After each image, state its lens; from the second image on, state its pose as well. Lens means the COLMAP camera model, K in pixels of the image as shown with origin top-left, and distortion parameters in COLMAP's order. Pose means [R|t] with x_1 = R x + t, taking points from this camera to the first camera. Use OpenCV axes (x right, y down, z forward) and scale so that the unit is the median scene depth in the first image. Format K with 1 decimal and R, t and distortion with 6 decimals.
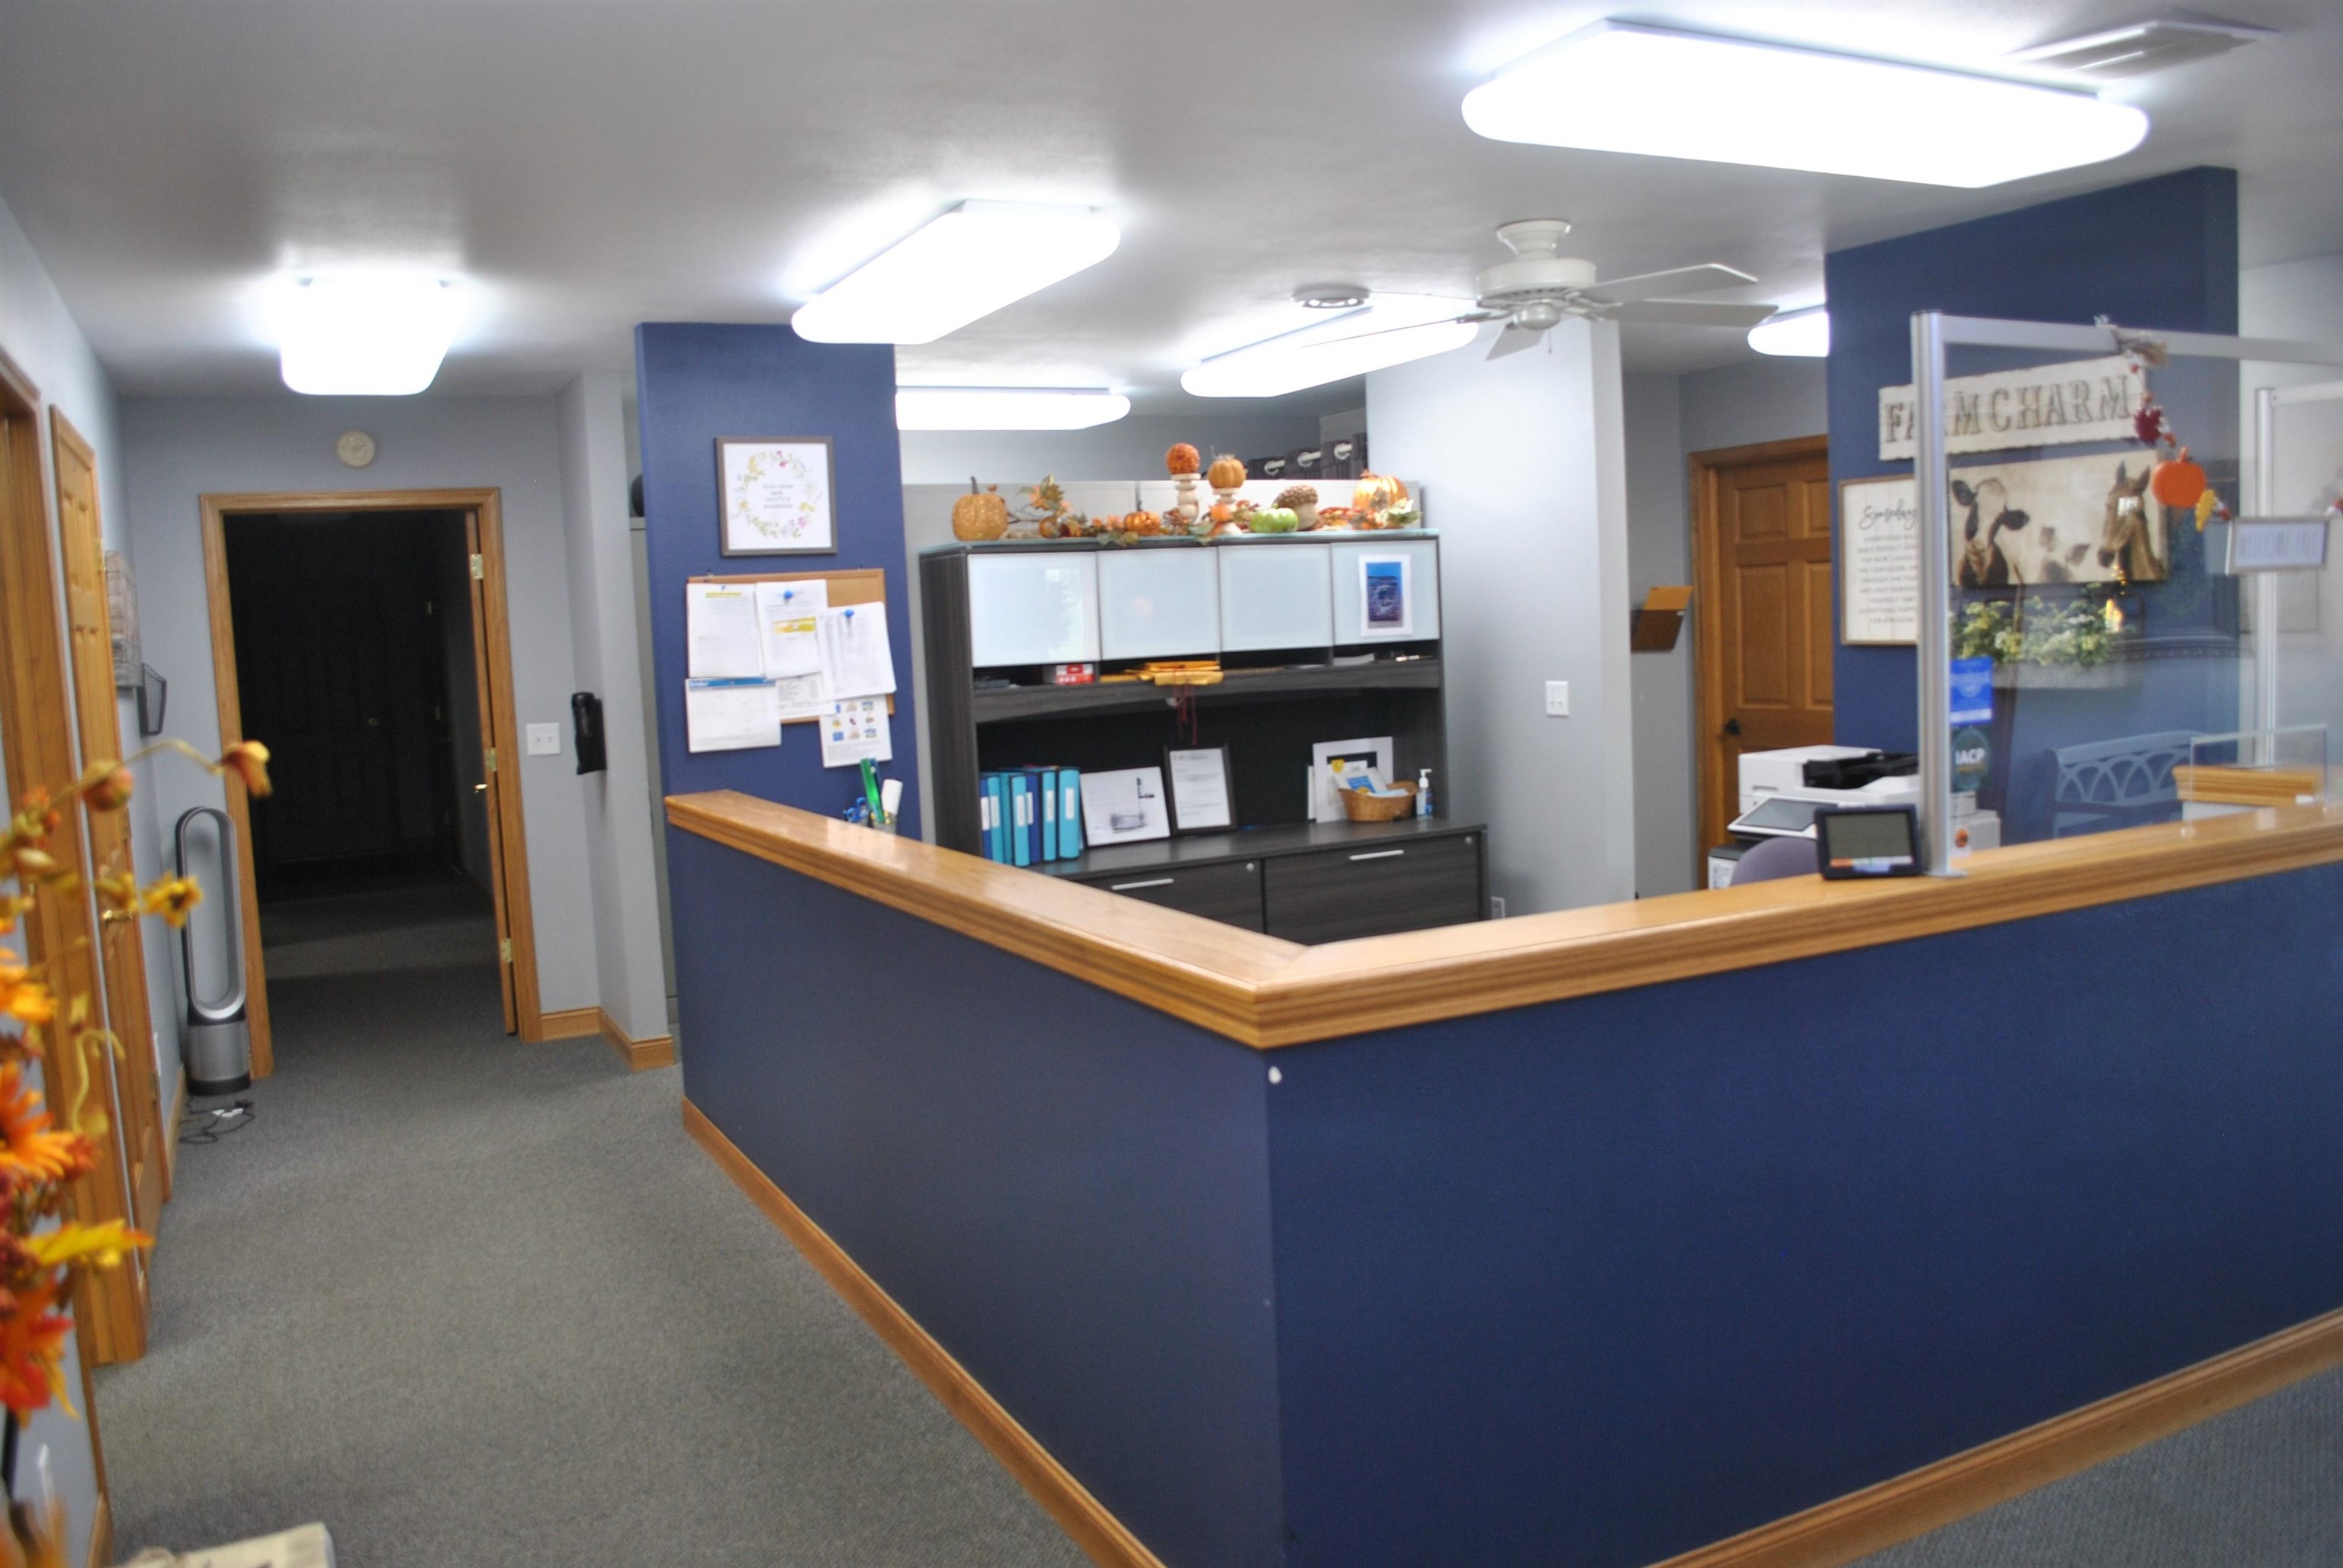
lens RADIAL K [[1845.5, 0, 1171.5], [0, 1845.5, 784.0], [0, 0, 1]] dist [-0.081800, 0.008866]
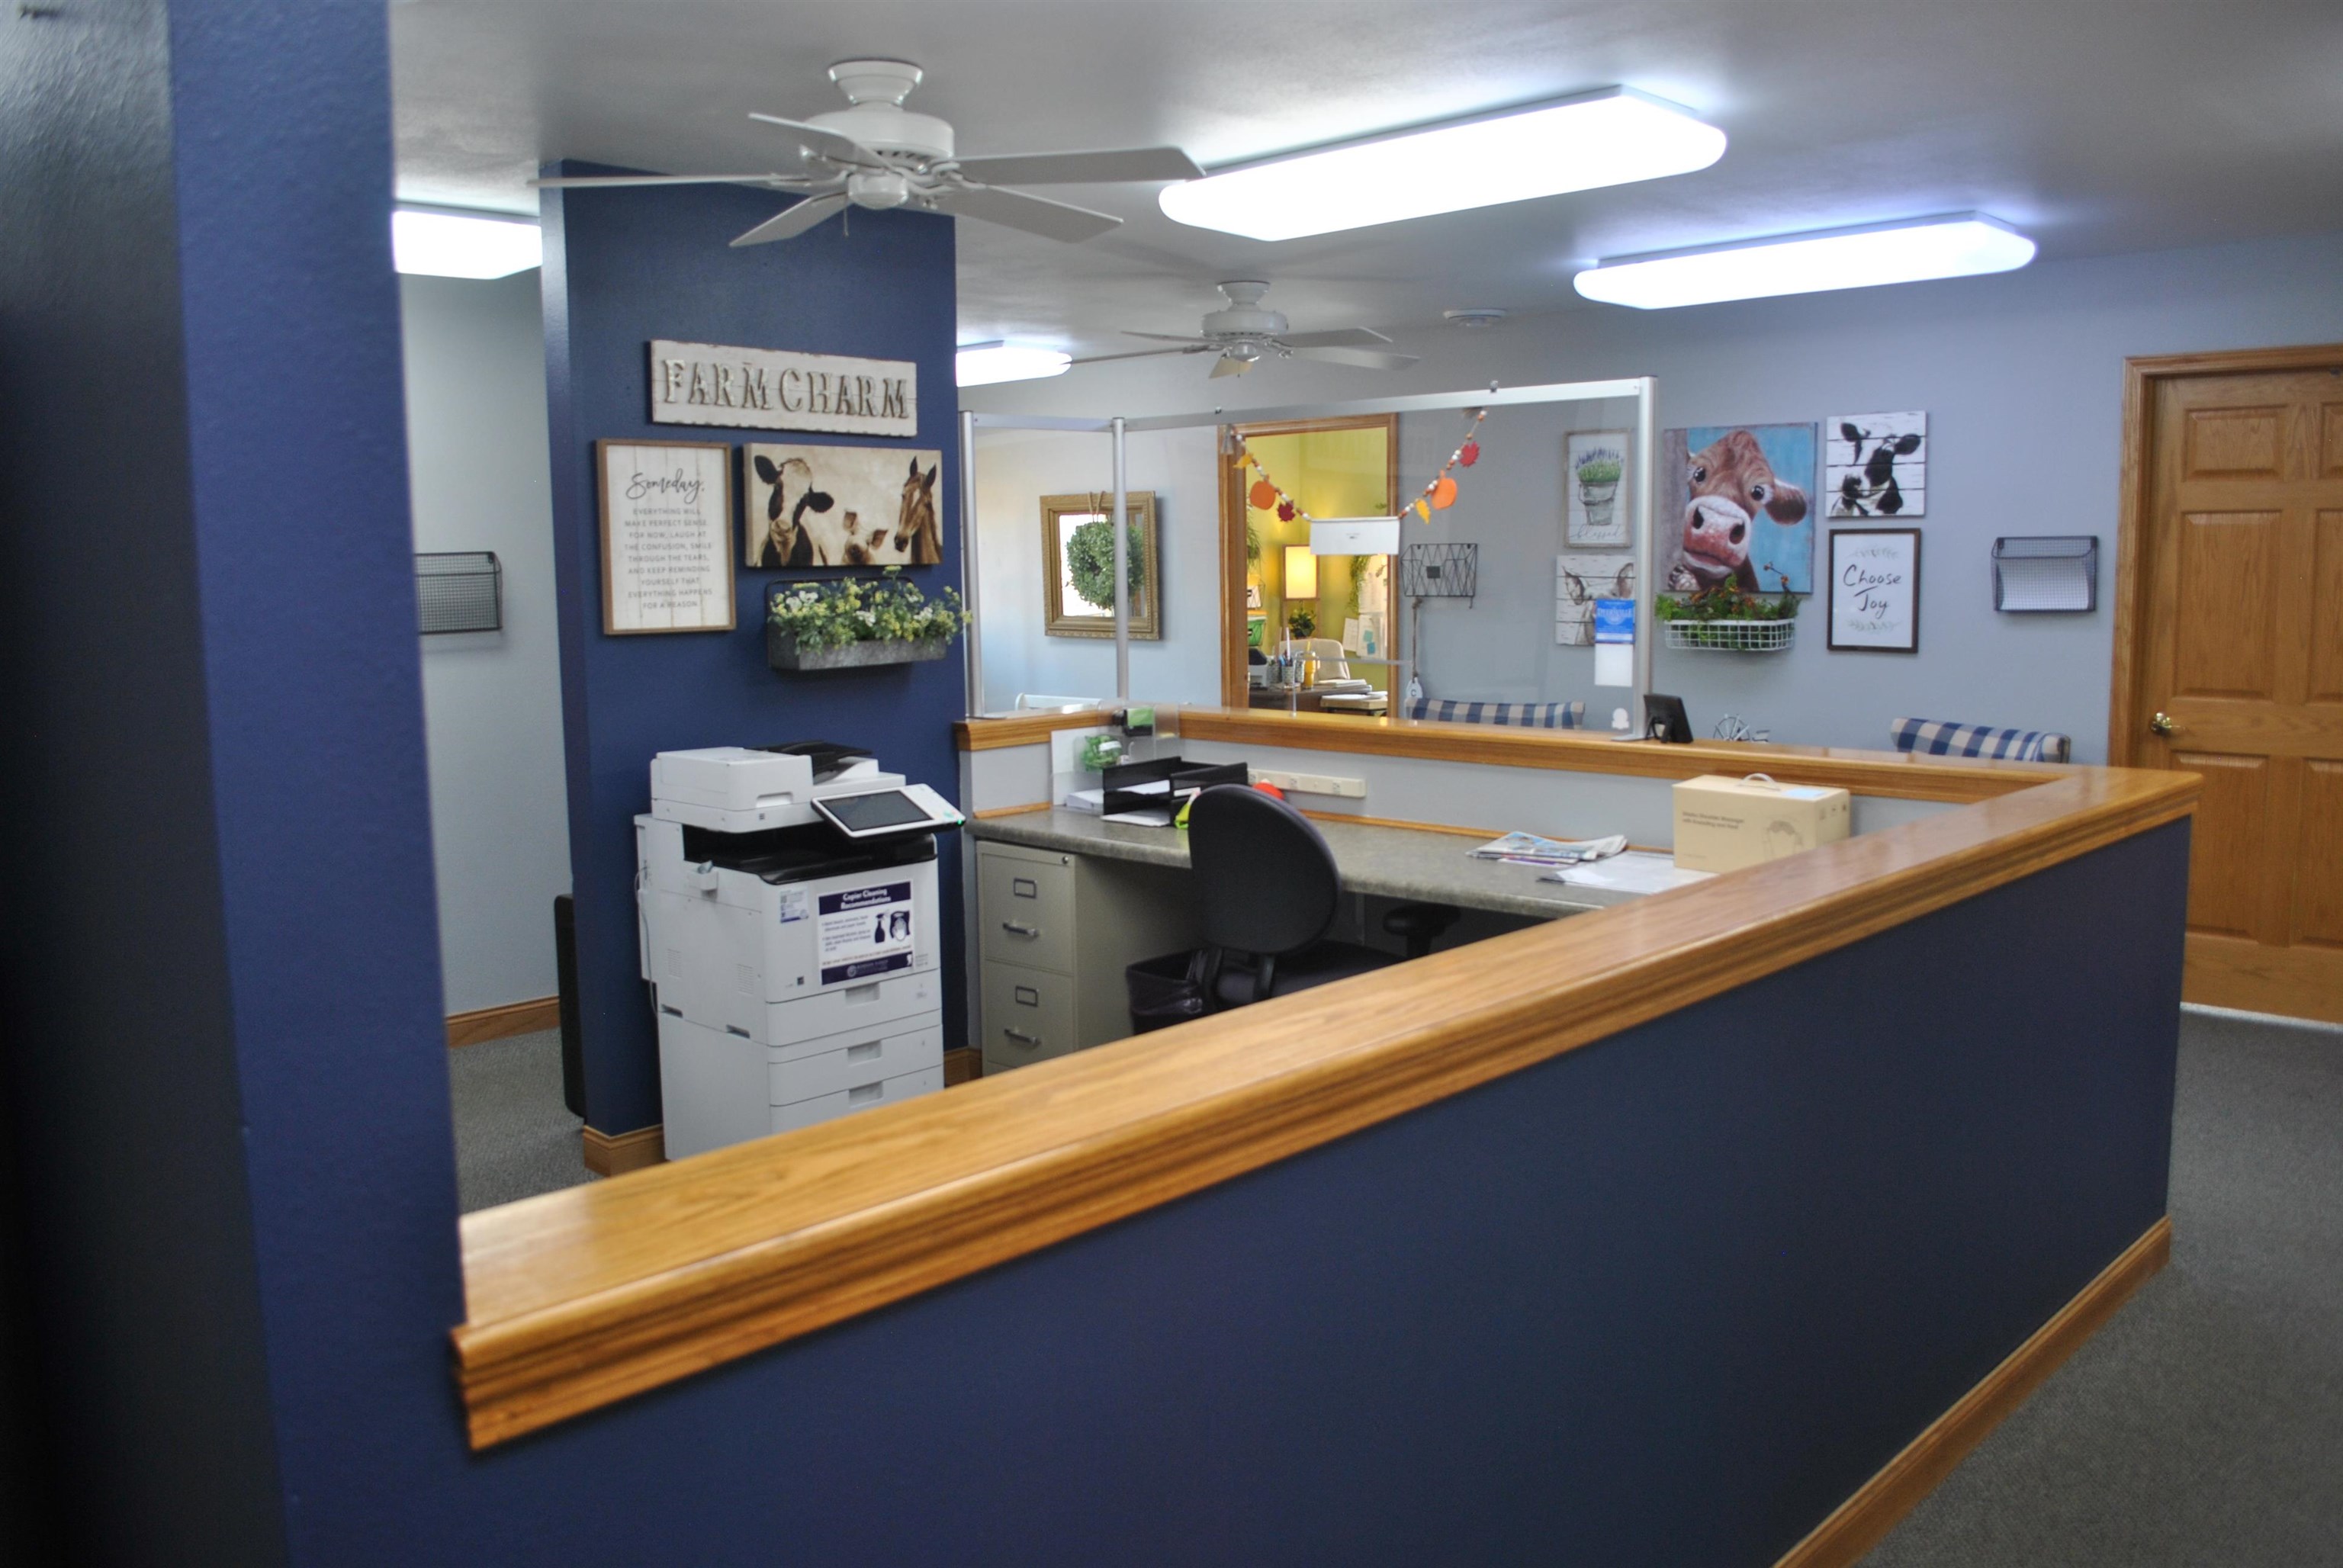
lens RADIAL K [[1845.5, 0, 1171.5], [0, 1845.5, 784.0], [0, 0, 1]] dist [-0.081800, 0.008866]
pose [[-0.325447, -0.068294, 0.943091, -0.568820], [0.114330, 0.987229, 0.110944, -0.081156], [-0.938623, 0.143930, -0.313482, 1.149411]]
